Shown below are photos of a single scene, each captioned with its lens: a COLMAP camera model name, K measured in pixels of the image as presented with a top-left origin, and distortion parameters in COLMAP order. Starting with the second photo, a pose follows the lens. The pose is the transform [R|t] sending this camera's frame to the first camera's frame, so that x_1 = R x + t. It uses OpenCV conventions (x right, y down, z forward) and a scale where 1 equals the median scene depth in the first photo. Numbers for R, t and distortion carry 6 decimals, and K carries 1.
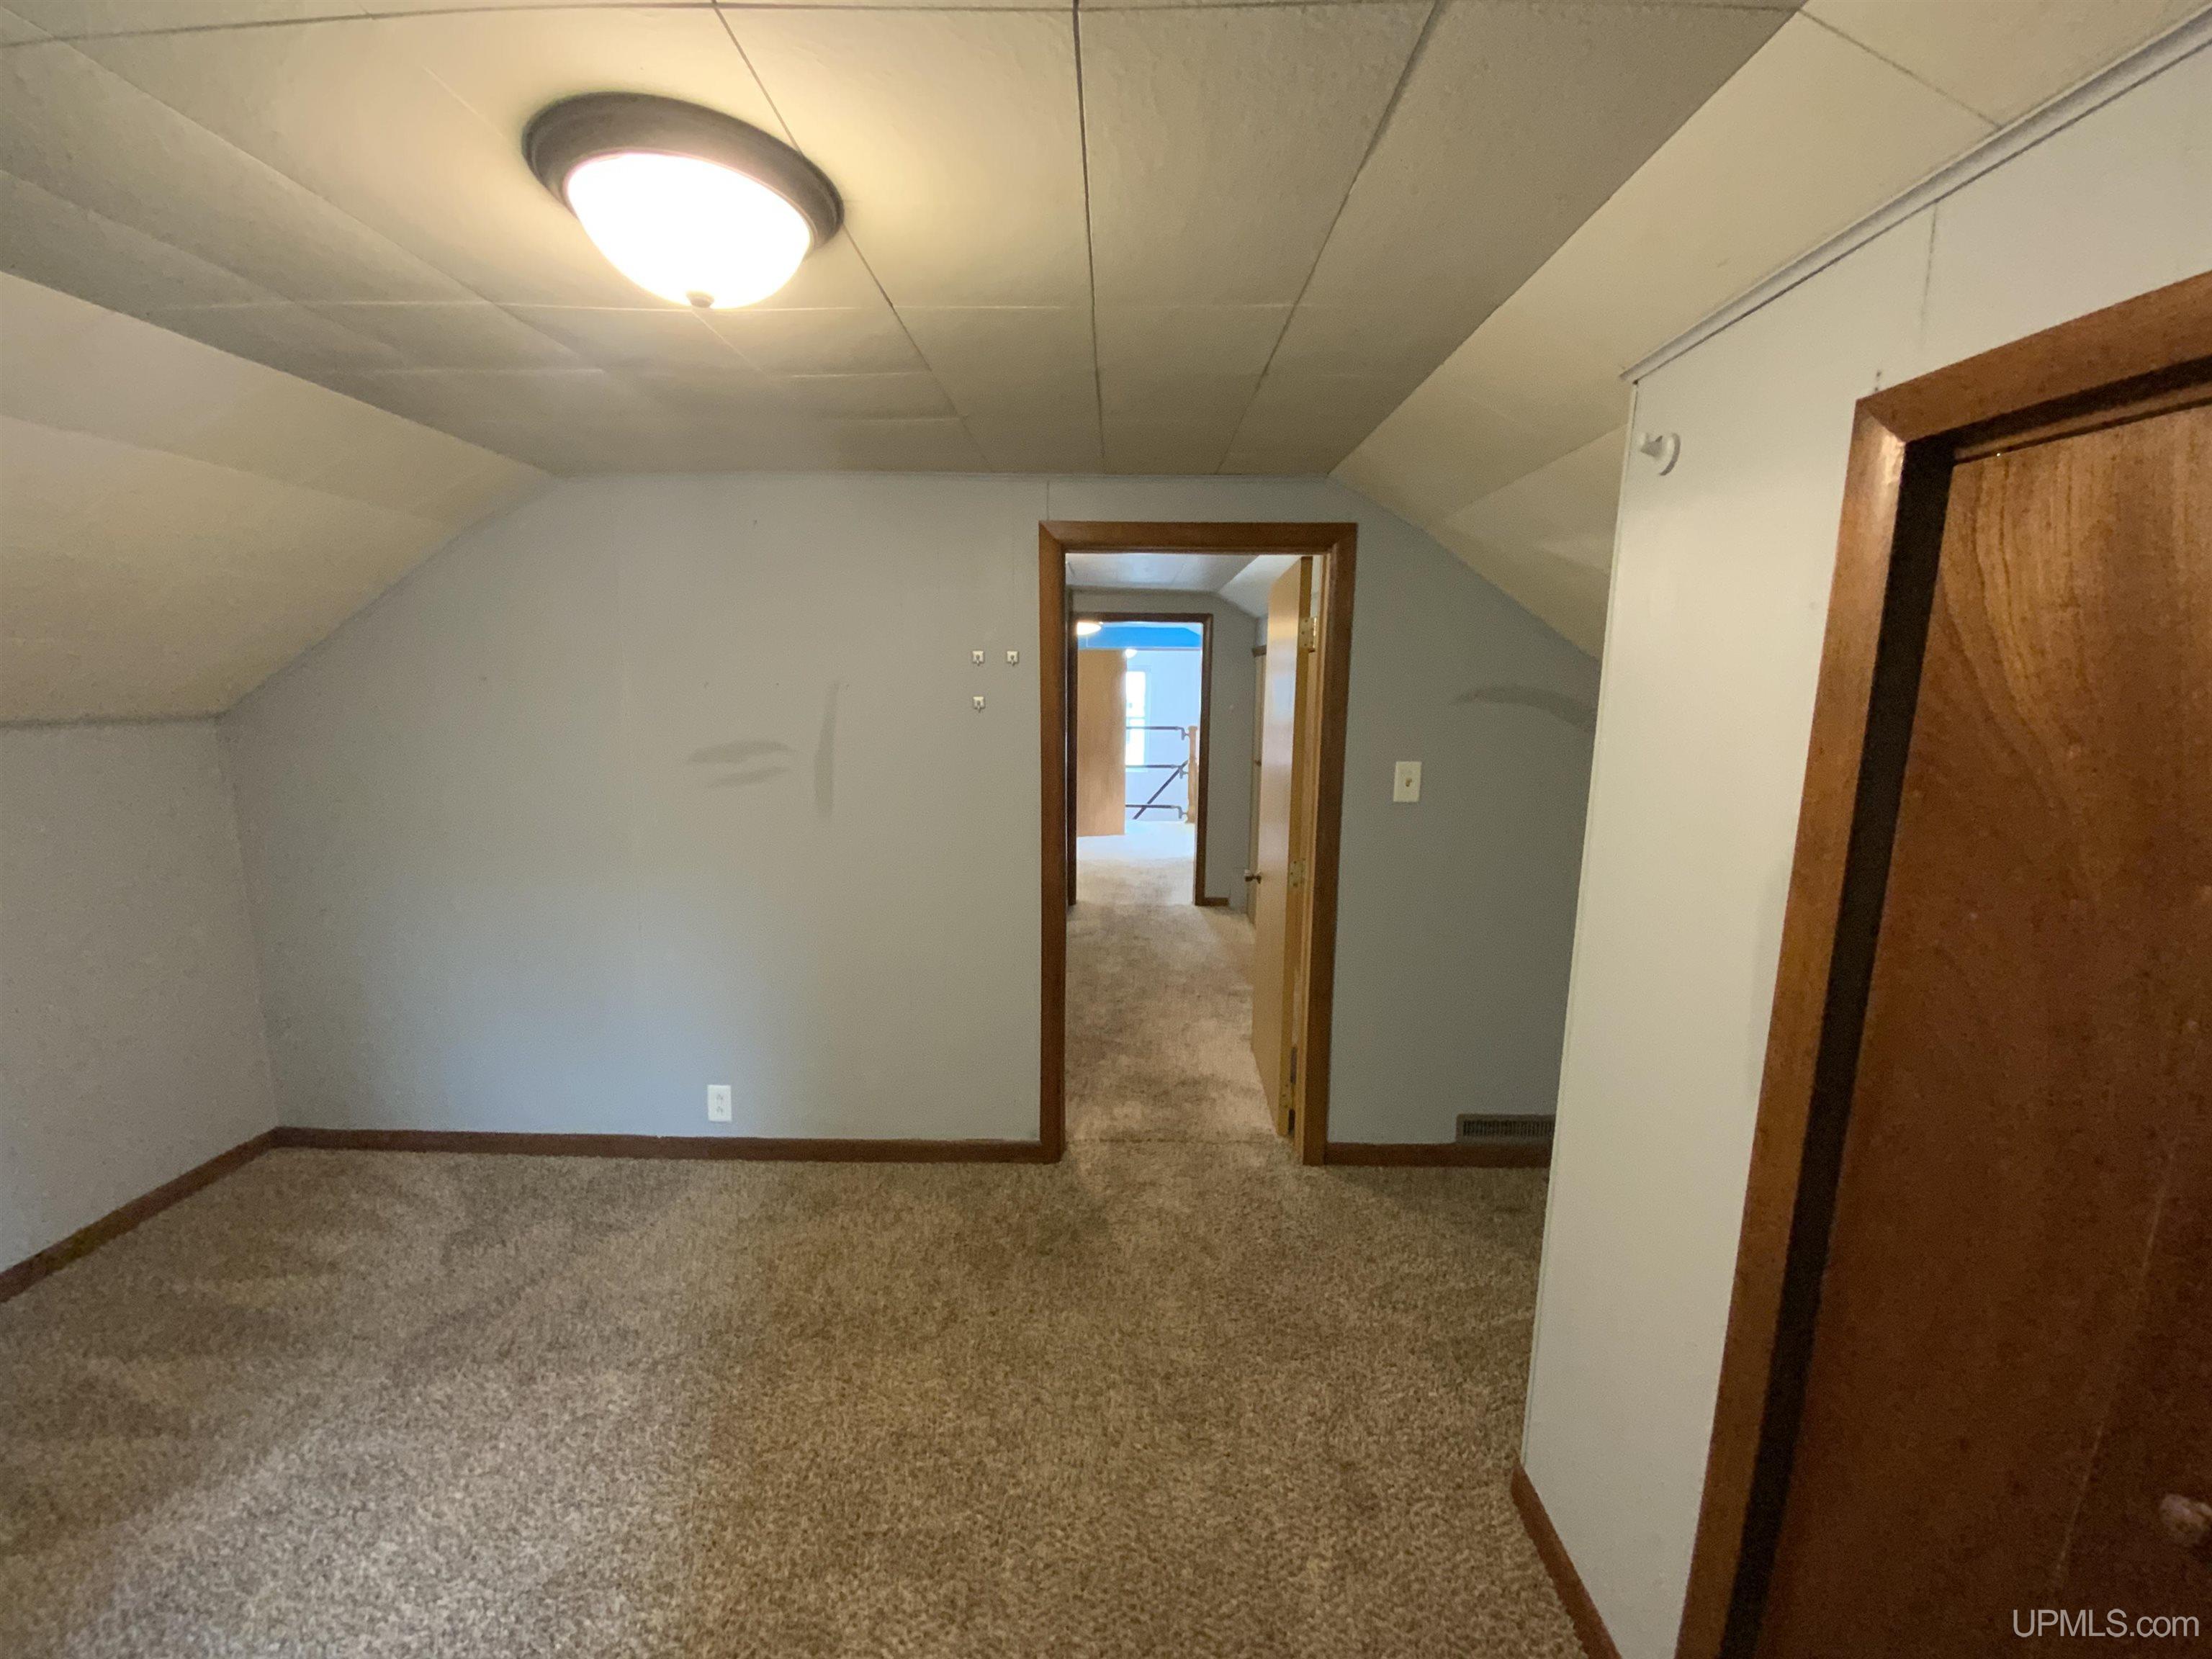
lens RADIAL K [[900.5, 0, 1095.7], [0, 900.5, 830.3], [0, 0, 1]] dist [0.010550, -0.010969]
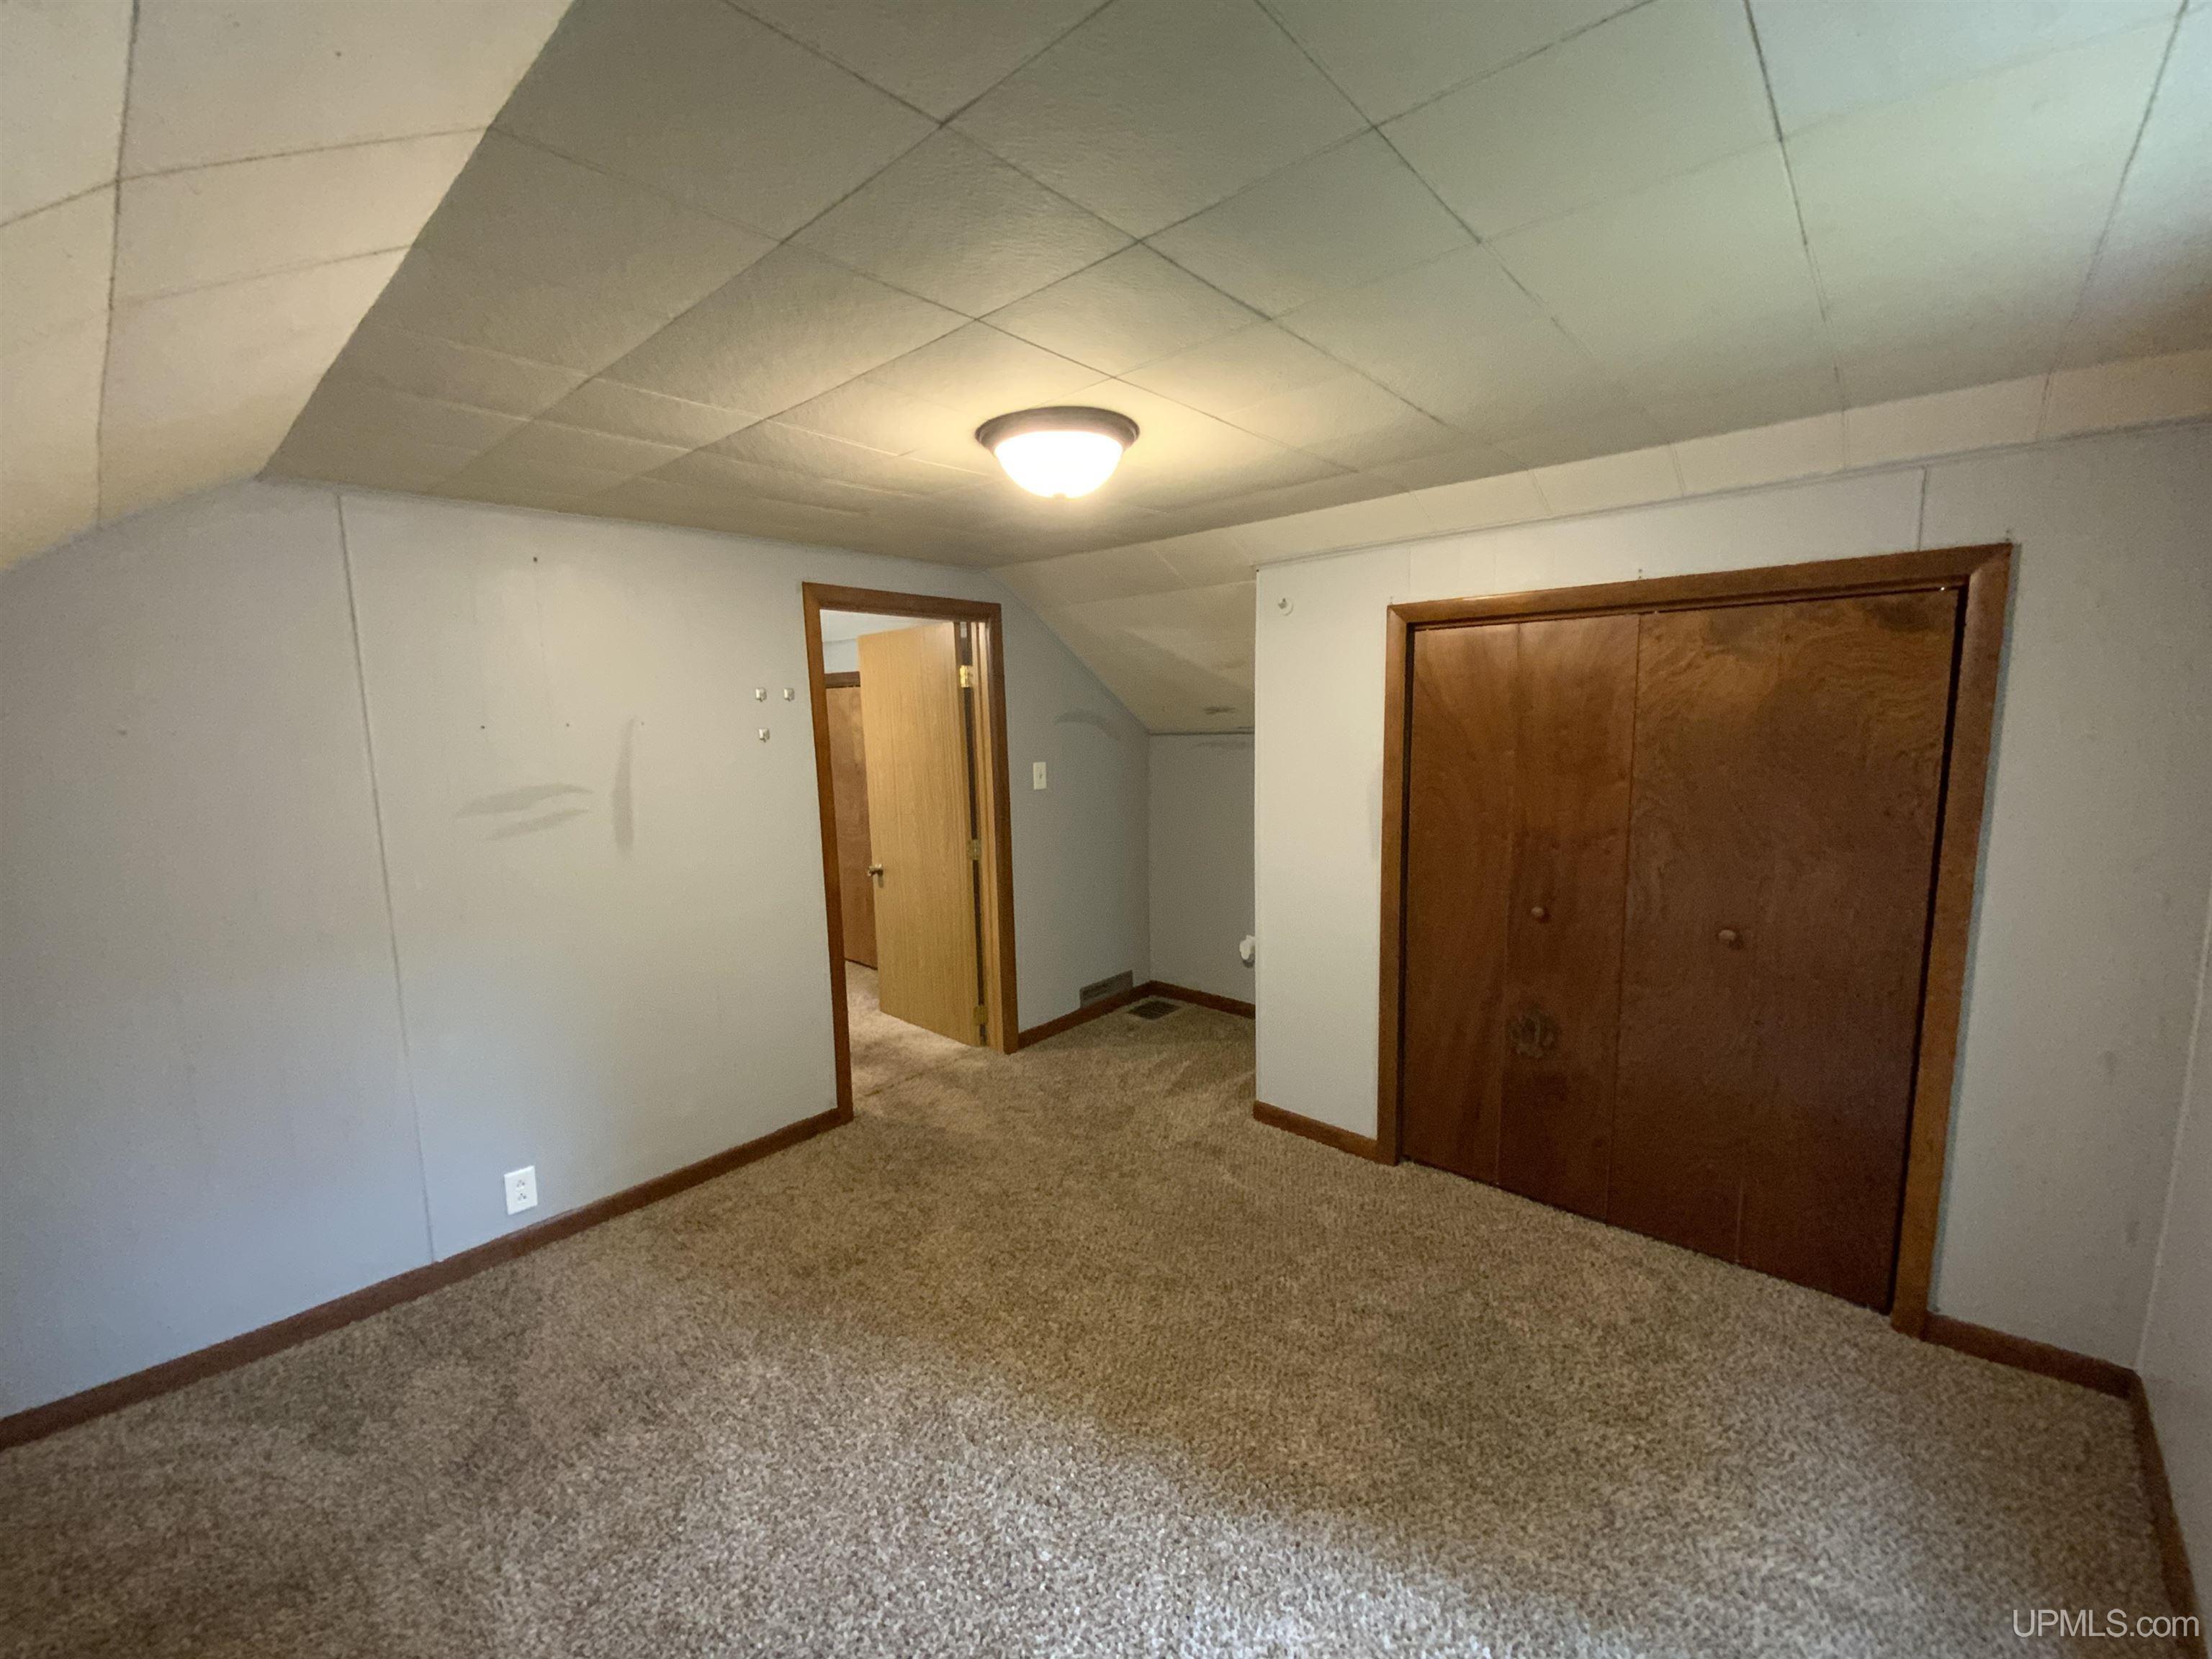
lens RADIAL K [[900.5, 0, 1104.7], [0, 900.5, 823.6], [0, 0, 1]] dist [0.010550, -0.010969]
pose [[0.648699, -0.114029, 0.752454, -0.722208], [0.143539, 0.989299, 0.026175, 0.001583], [-0.747386, 0.091026, 0.658124, -0.065350]]
